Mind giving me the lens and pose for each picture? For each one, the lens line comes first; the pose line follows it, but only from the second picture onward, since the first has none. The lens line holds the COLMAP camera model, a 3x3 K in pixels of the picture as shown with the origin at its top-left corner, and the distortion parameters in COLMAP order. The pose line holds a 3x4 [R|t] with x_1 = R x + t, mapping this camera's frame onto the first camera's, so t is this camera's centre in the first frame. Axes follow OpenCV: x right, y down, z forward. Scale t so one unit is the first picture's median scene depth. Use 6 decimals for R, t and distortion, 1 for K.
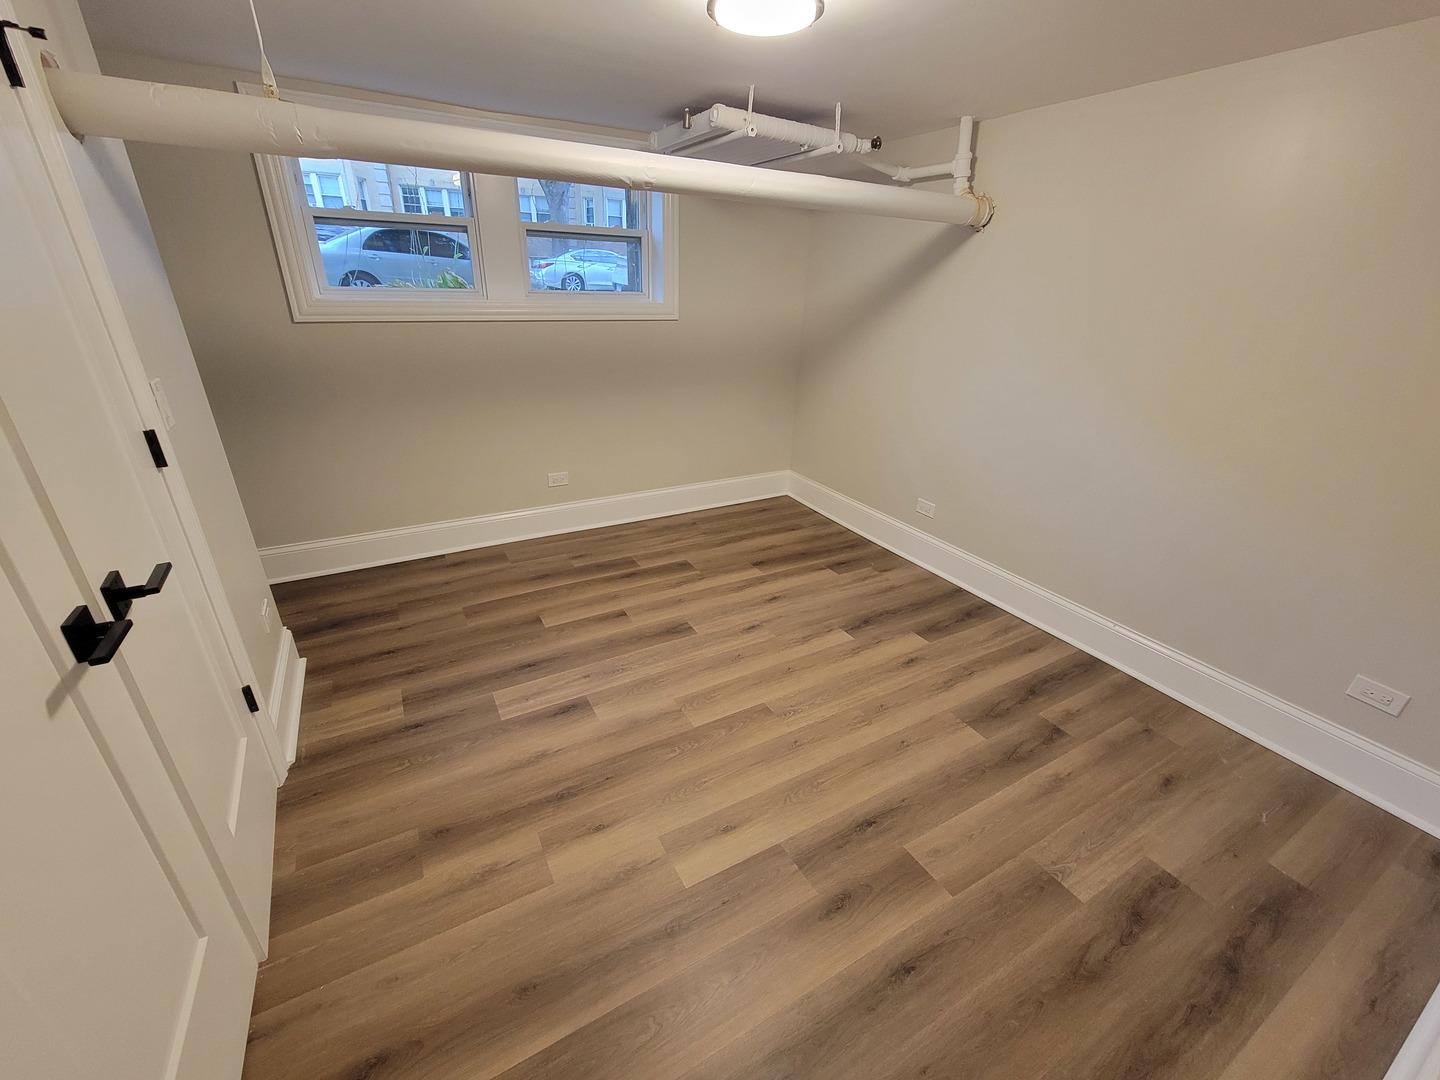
lens RADIAL K [[590.2, 0, 714.0], [0, 590.2, 542.4], [0, 0, 1]] dist [-0.004226, 0.002220]
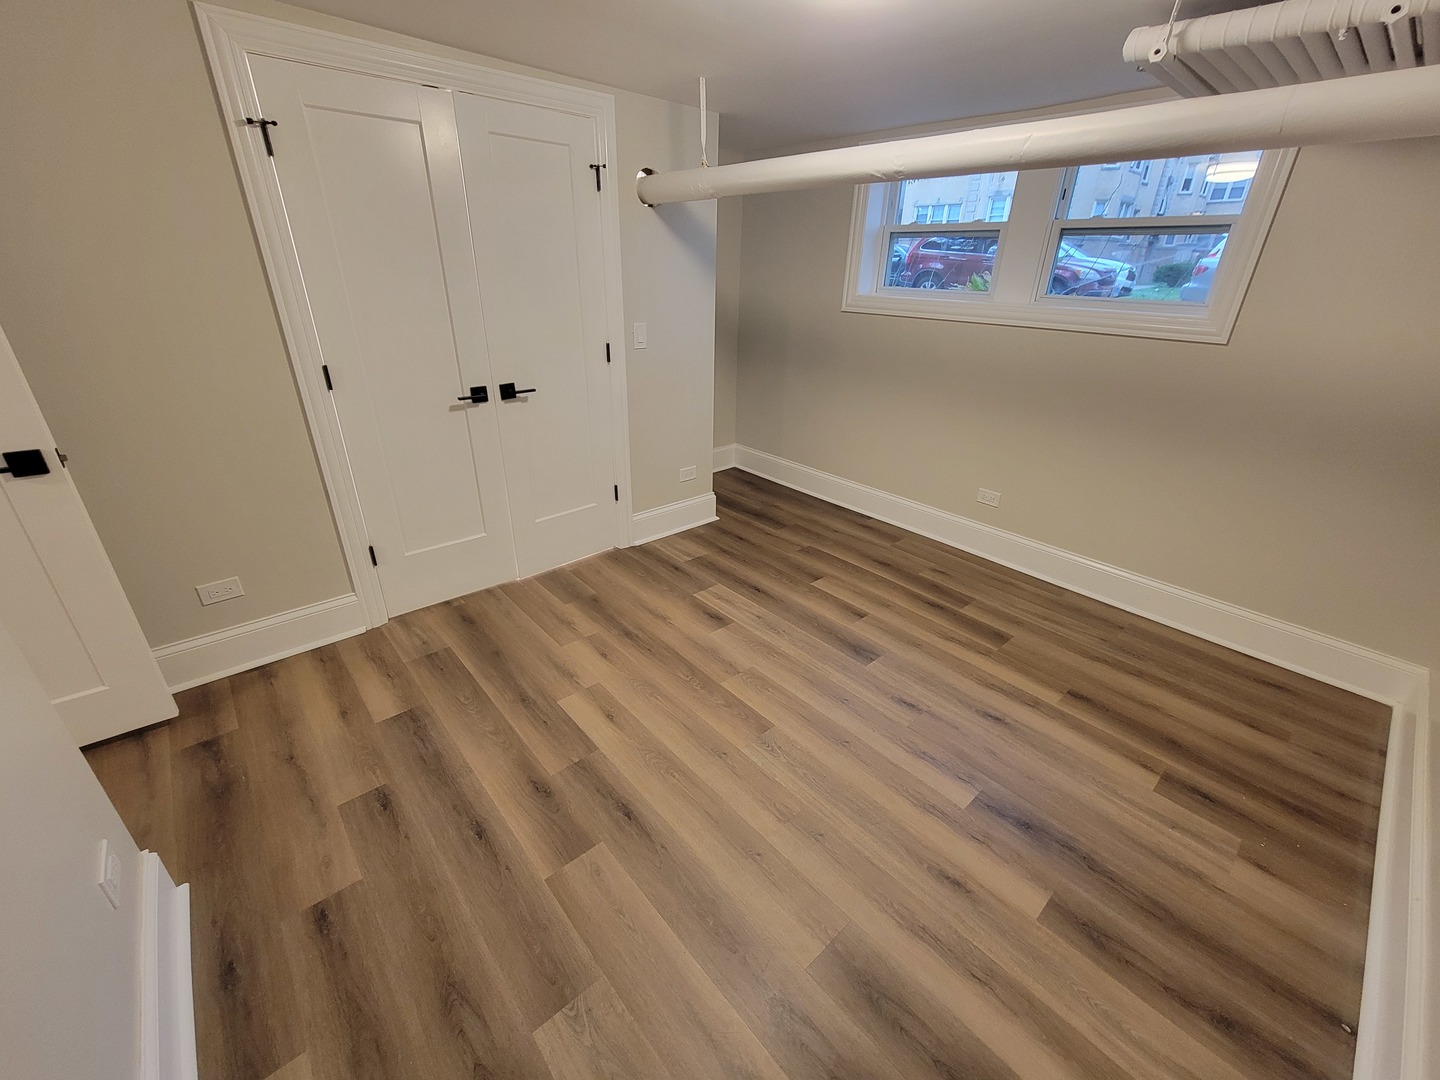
lens RADIAL K [[589.0, 0, 719.7], [0, 589.0, 541.9], [0, 0, 1]] dist [-0.001000, 0.000194]
pose [[0.213094, 0.393008, -0.894503, 0.759019], [-0.418631, 0.863960, 0.279860, -0.195008], [0.882802, 0.314830, 0.348630, 0.493604]]
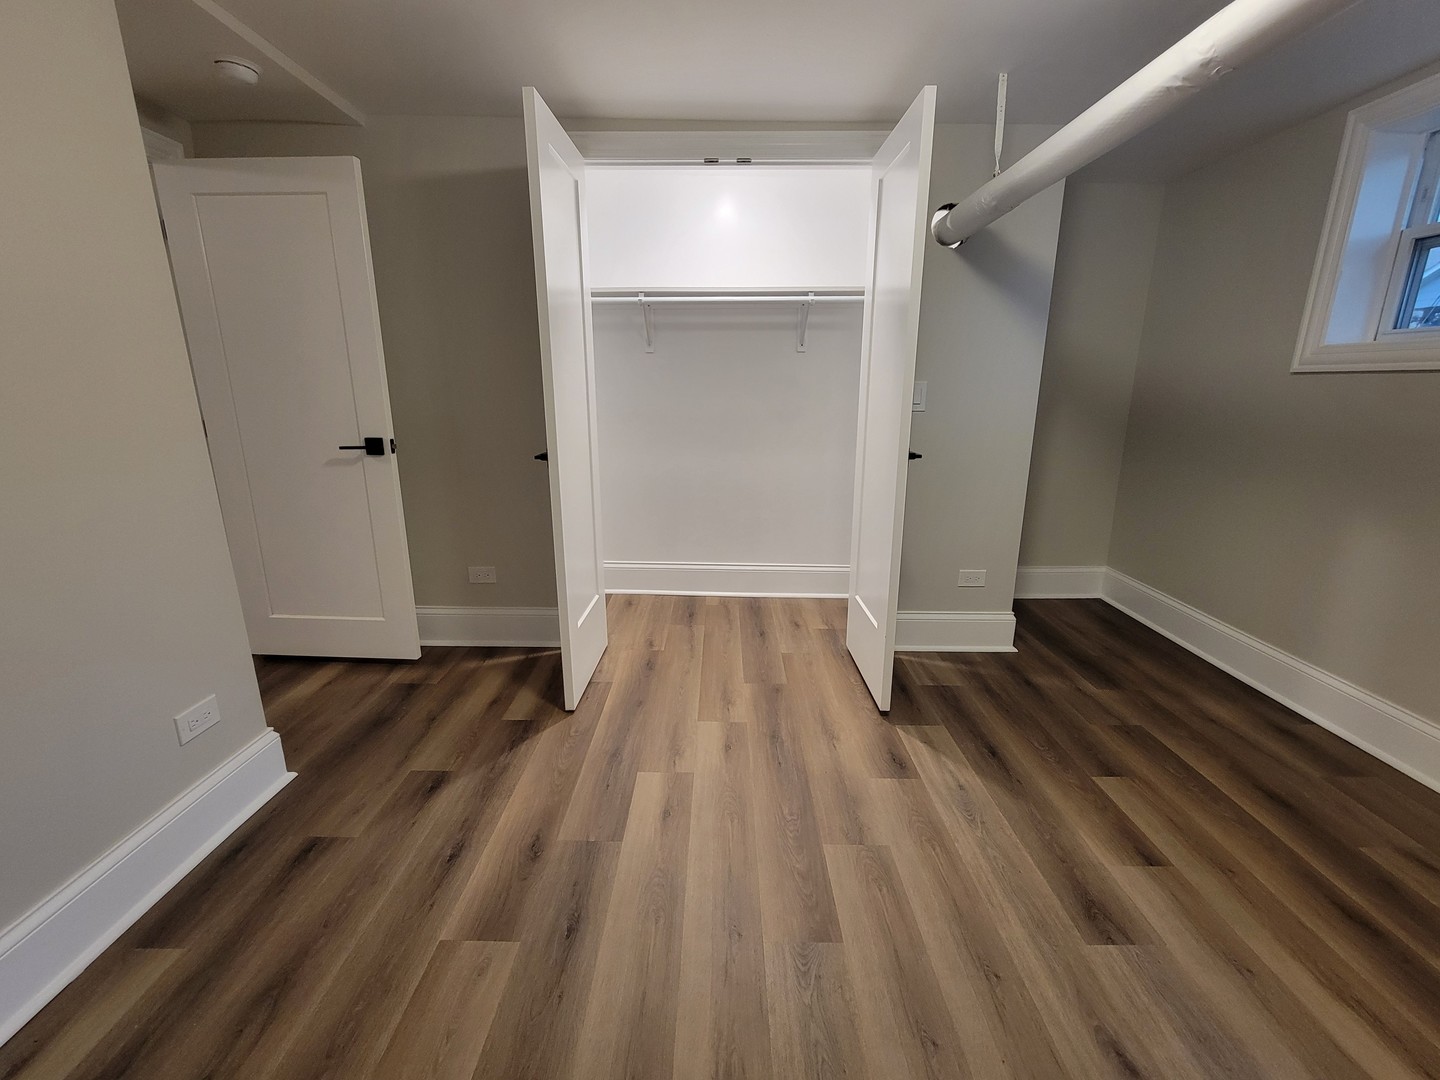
lens RADIAL K [[617.6, 0, 718.0], [0, 617.6, 542.1], [0, 0, 1]] dist [-0.002655, 0.000081]
pose [[-0.494089, 0.188155, -0.848807, 0.565800], [-0.375263, 0.834520, 0.403428, -0.244452], [0.784254, 0.517855, -0.341720, 0.881030]]
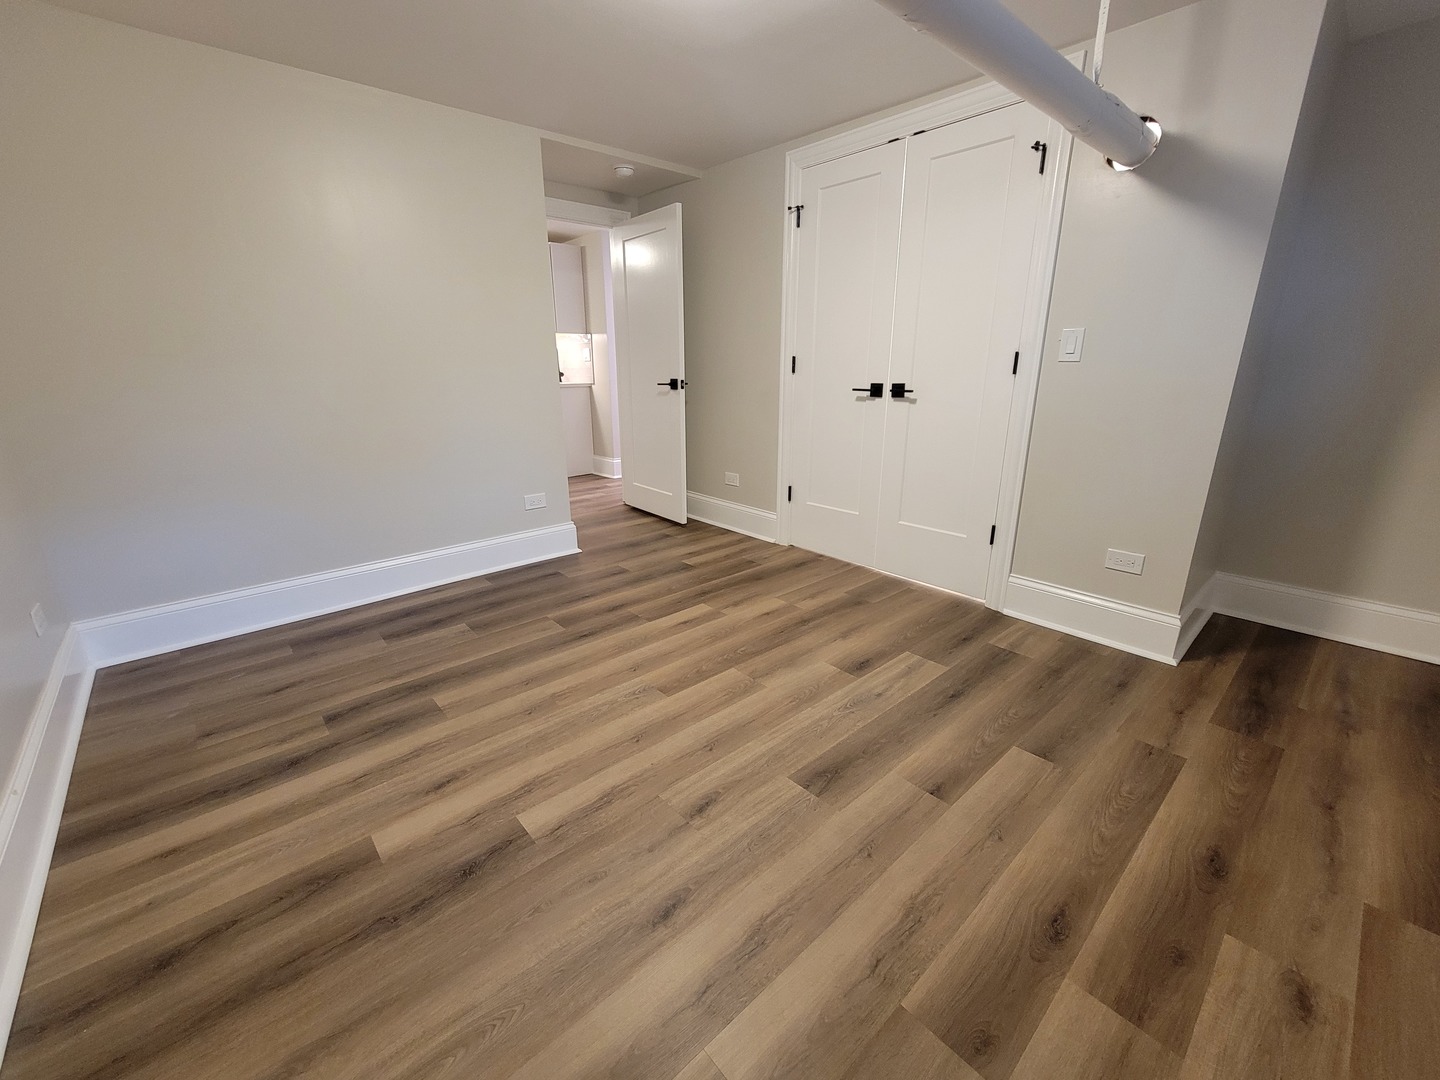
lens RADIAL K [[590.2, 0, 714.0], [0, 590.2, 542.4], [0, 0, 1]] dist [-0.004226, 0.002220]
pose [[-0.977238, 0.037572, -0.208793, 0.188018], [-0.109536, 0.753494, 0.648266, -0.470416], [0.181681, 0.656380, -0.732227, 1.464556]]
